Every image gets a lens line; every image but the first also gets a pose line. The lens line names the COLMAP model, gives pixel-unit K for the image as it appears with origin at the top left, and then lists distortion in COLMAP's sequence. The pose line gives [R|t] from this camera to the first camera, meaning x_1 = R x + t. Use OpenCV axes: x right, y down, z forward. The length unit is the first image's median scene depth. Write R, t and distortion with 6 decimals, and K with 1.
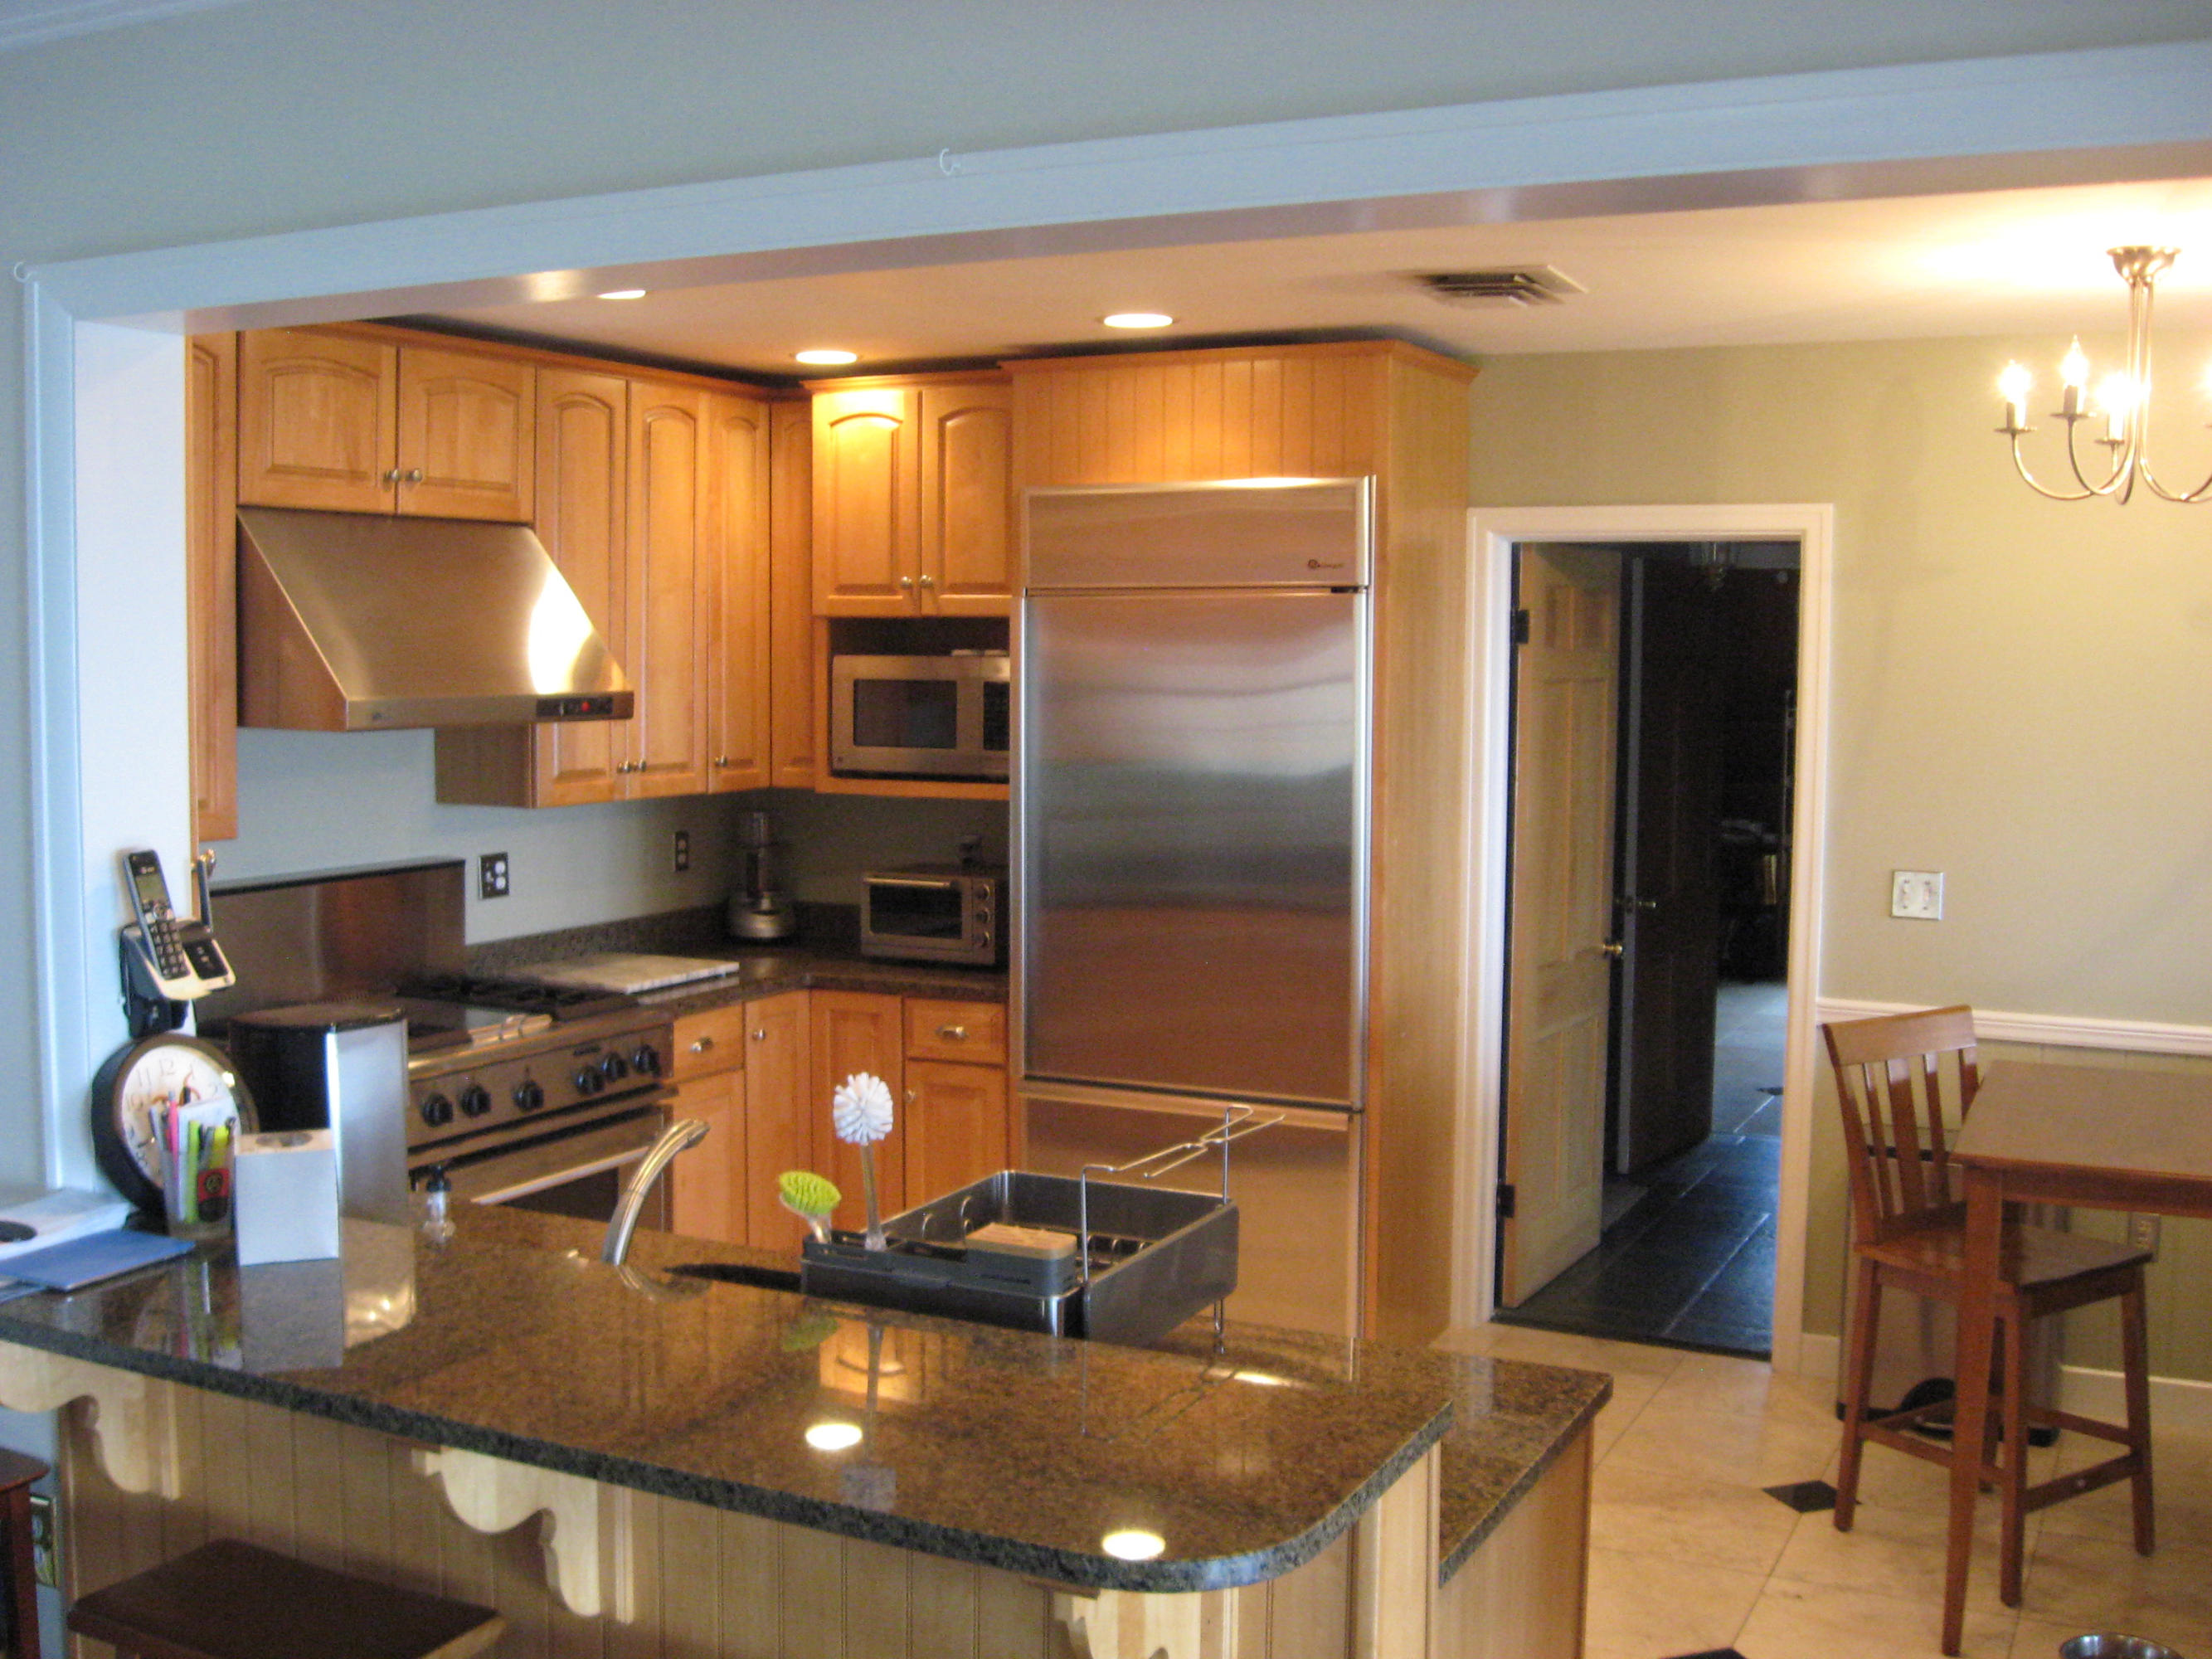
lens RADIAL K [[2314.5, 0, 1115.5], [0, 2314.5, 801.9], [0, 0, 1]] dist [-0.141851, 0.082042]
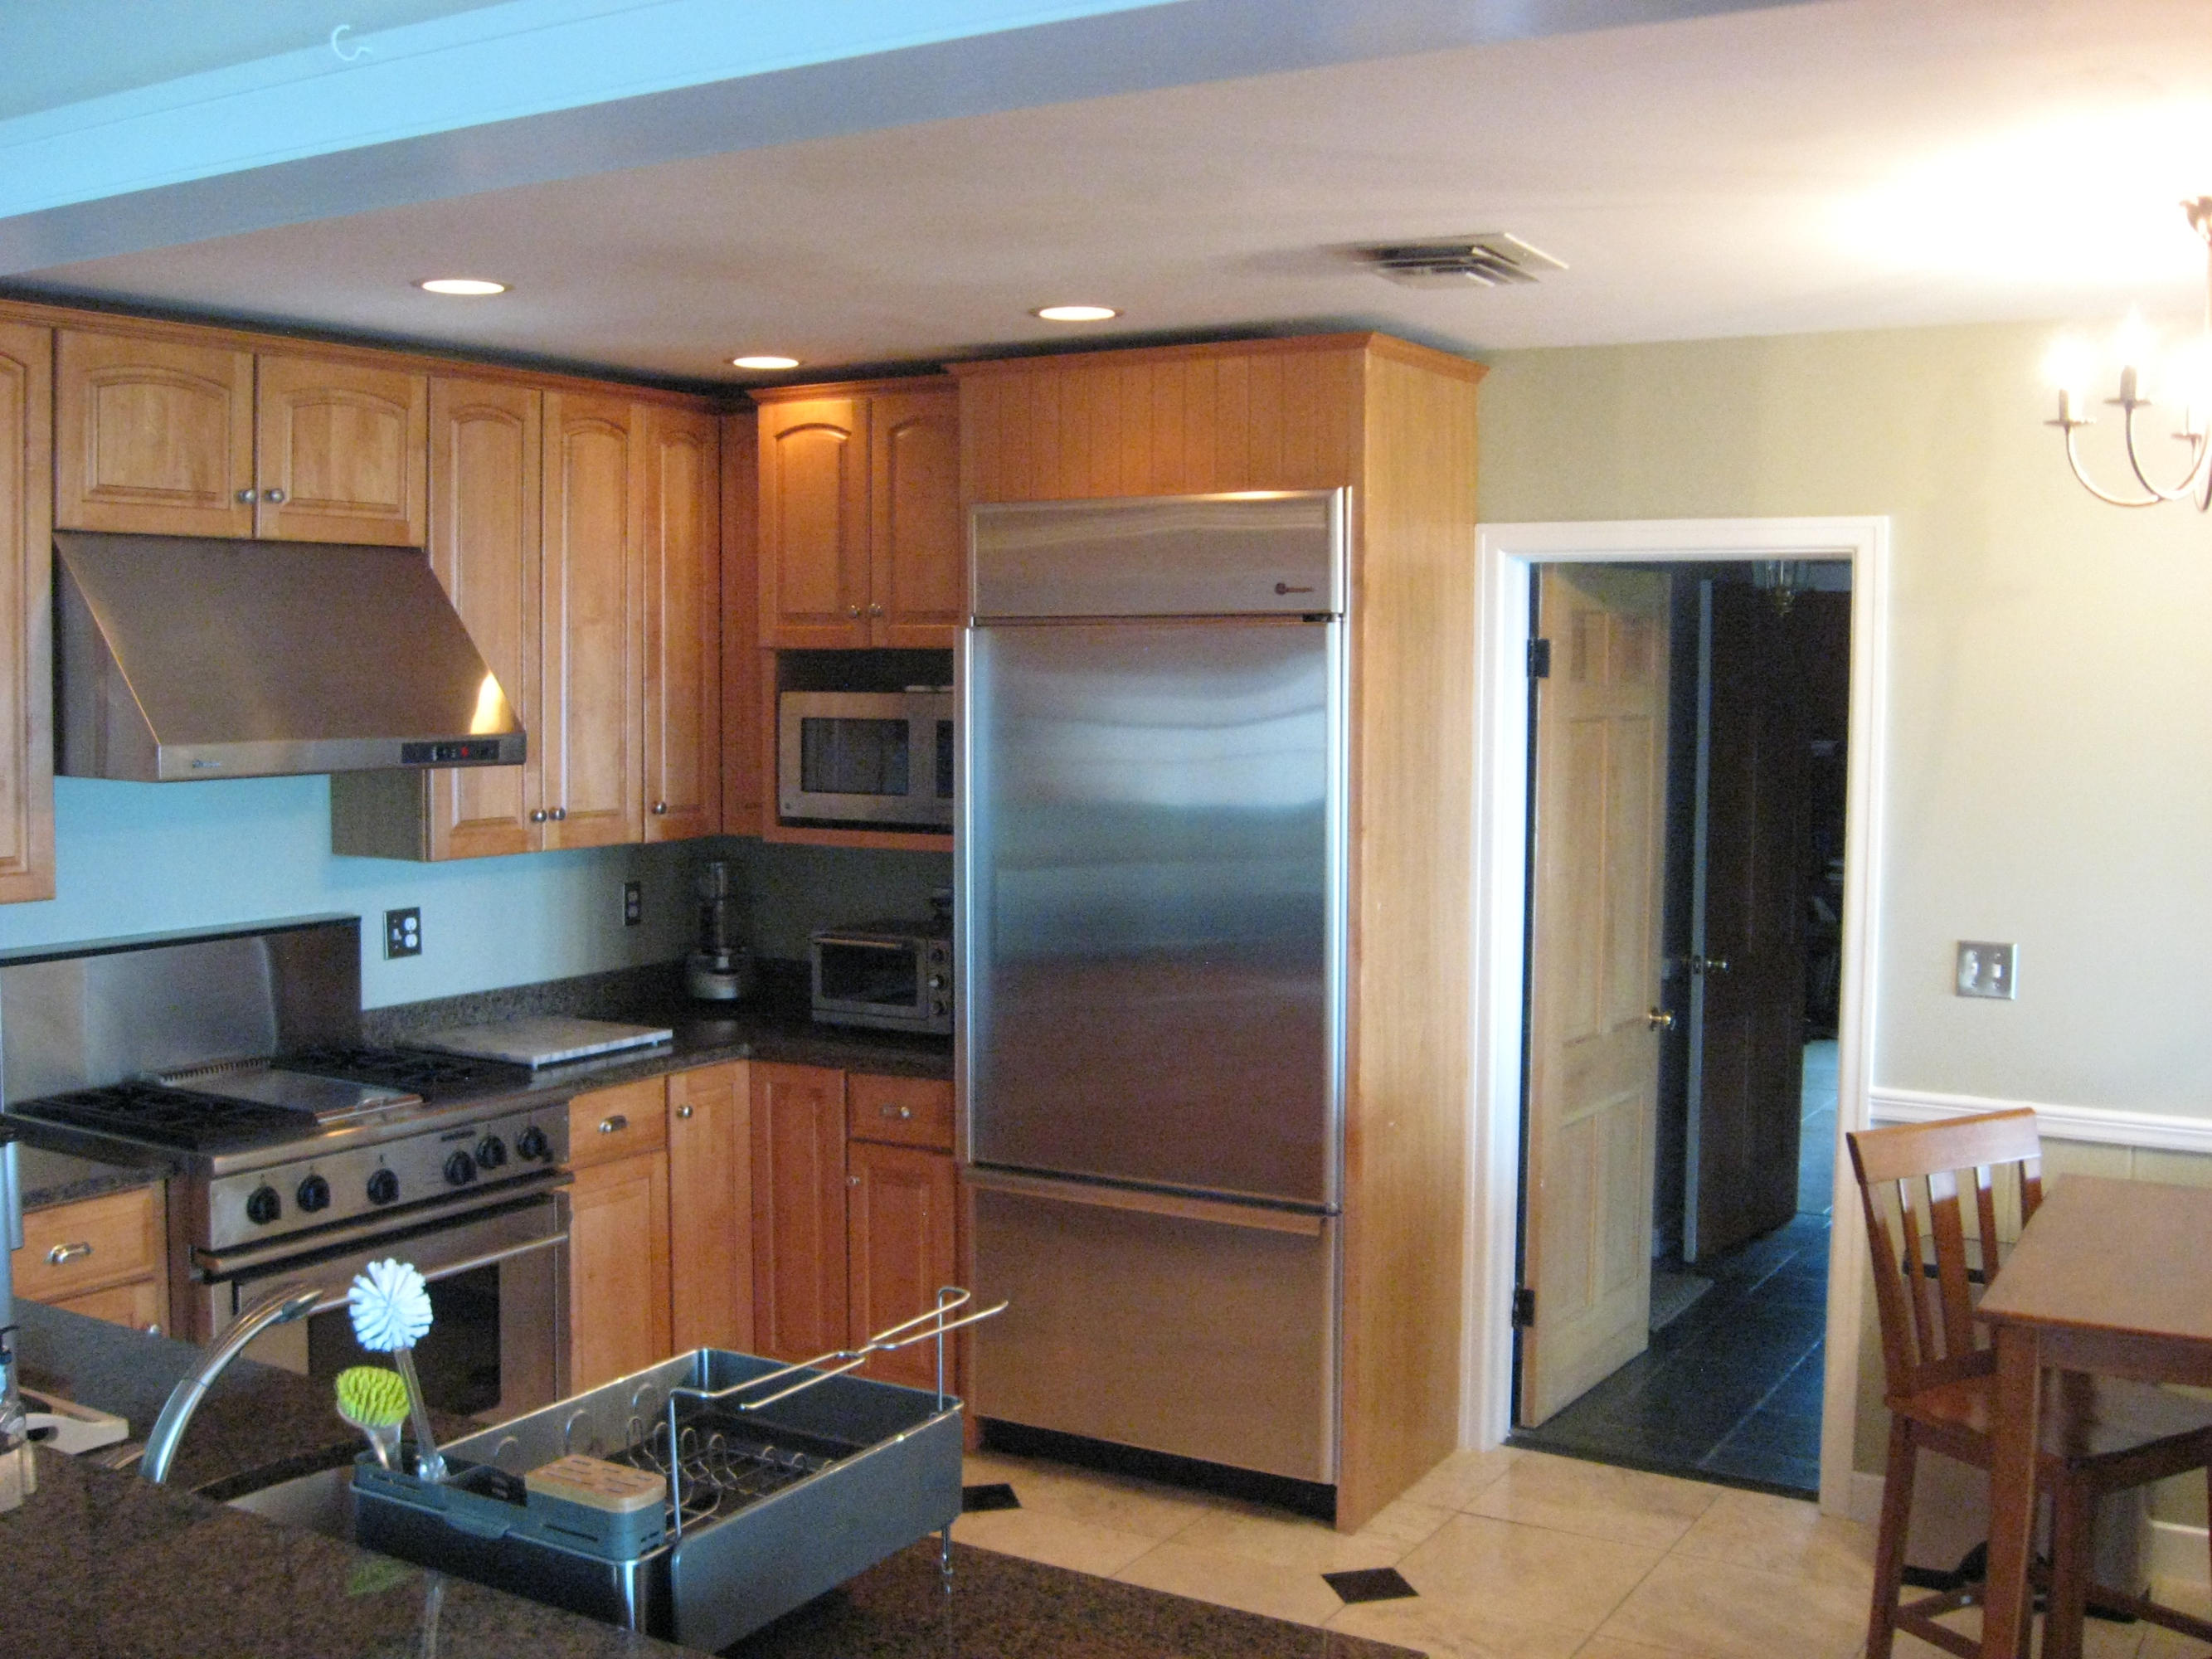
lens RADIAL K [[2314.5, 0, 1115.5], [0, 2314.5, 801.9], [0, 0, 1]] dist [-0.141851, 0.082042]
pose [[0.997281, 0.002255, -0.073657, 0.081119], [-0.002985, 0.999947, -0.009808, -0.012253], [0.073631, 0.010002, 0.997235, 0.112978]]
